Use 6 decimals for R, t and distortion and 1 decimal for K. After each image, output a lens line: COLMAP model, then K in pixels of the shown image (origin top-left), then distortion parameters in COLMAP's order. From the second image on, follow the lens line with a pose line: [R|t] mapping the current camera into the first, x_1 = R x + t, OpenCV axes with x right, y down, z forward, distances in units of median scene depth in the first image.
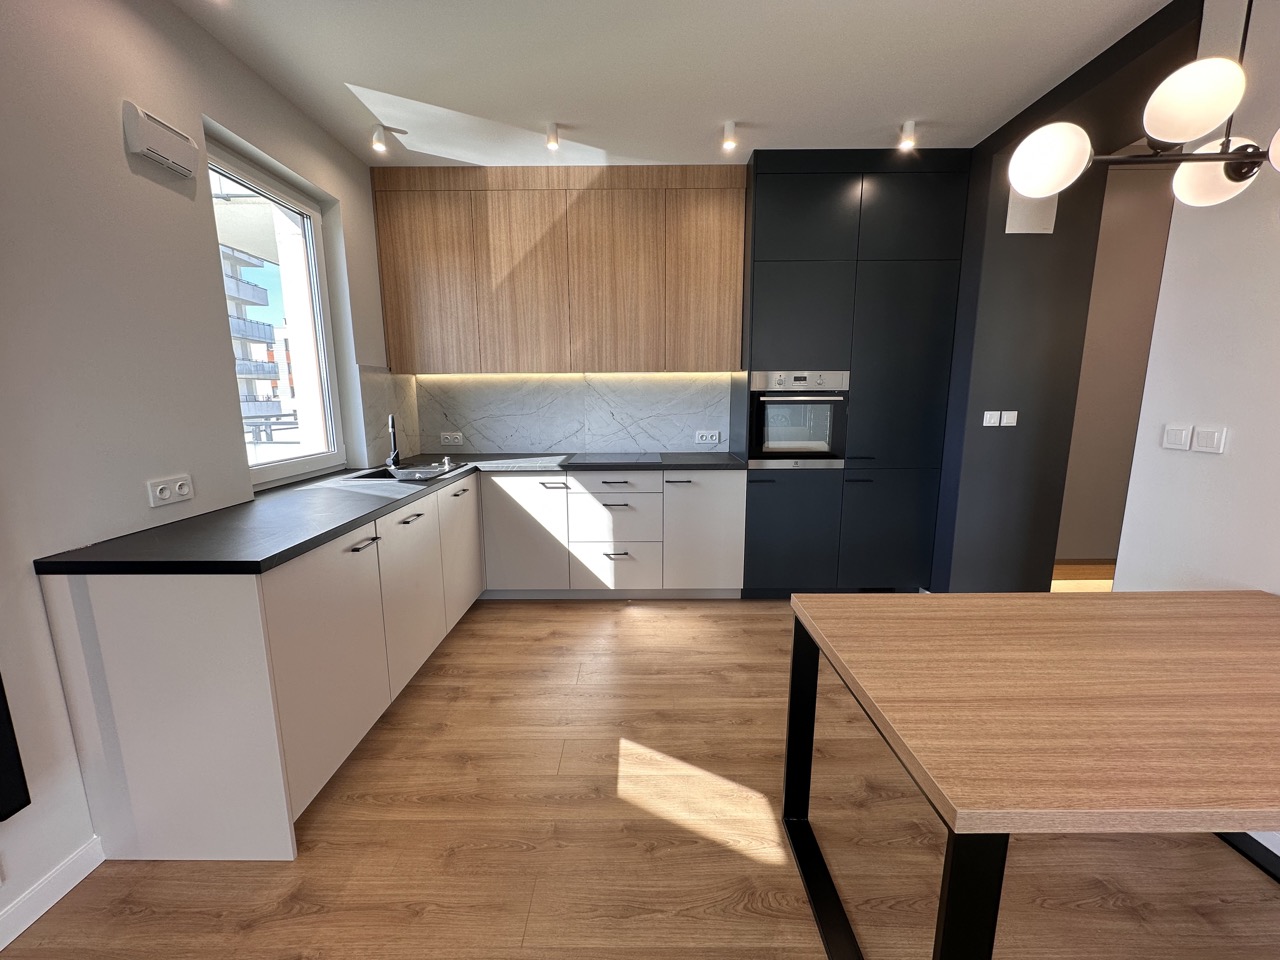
lens RADIAL K [[508.6, 0, 637.9], [0, 508.6, 481.4], [0, 0, 1]] dist [-0.002014, 0.000520]
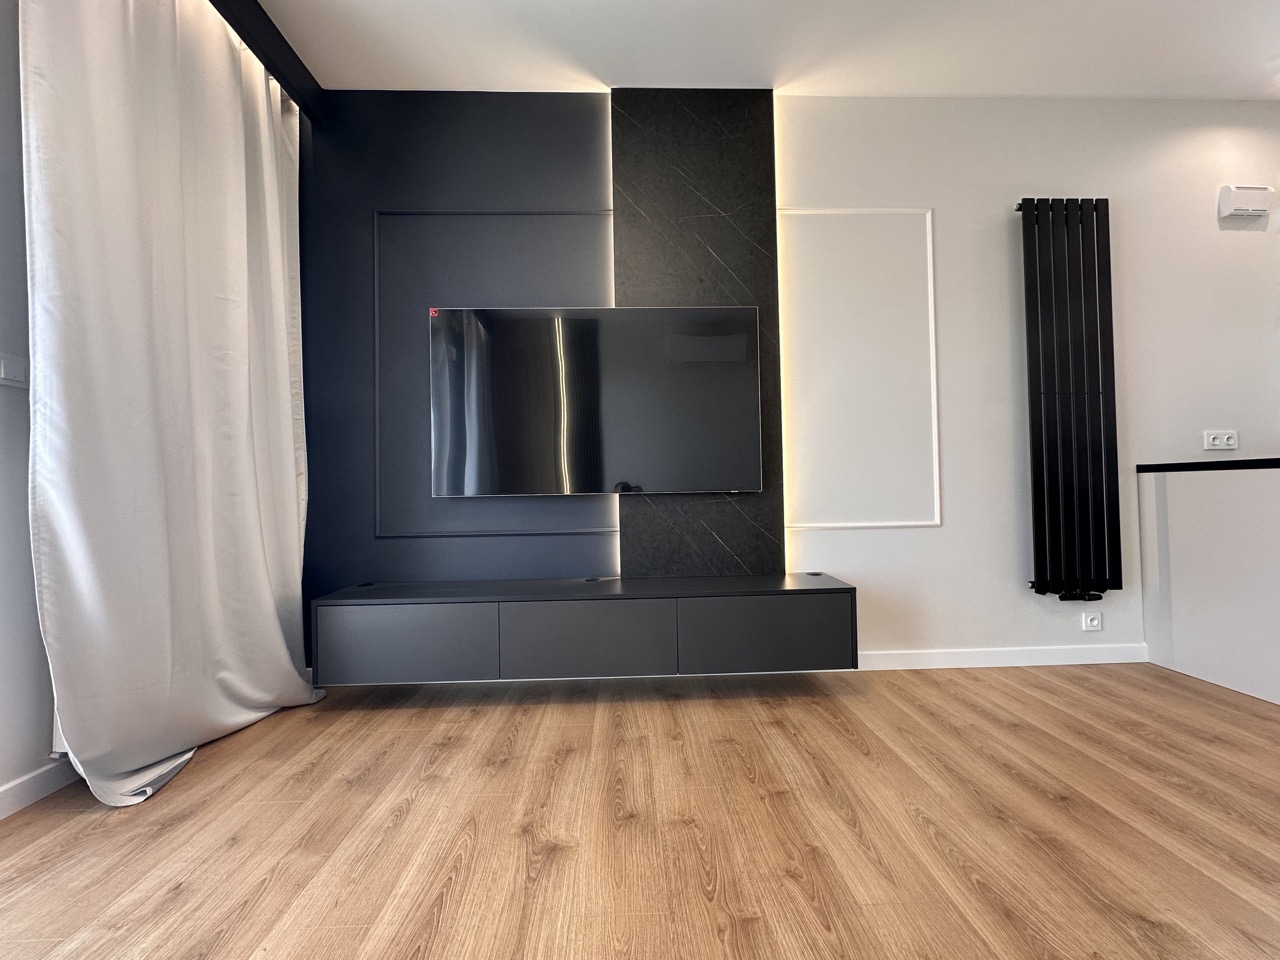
lens RADIAL K [[508.6, 0, 643.9], [0, 508.6, 480.6], [0, 0, 1]] dist [-0.002014, 0.000520]
pose [[0.036150, -0.016375, -0.999212, 0.238046], [-0.153000, 0.987987, -0.021726, 0.227619], [0.987565, 0.153665, 0.033210, -0.339902]]
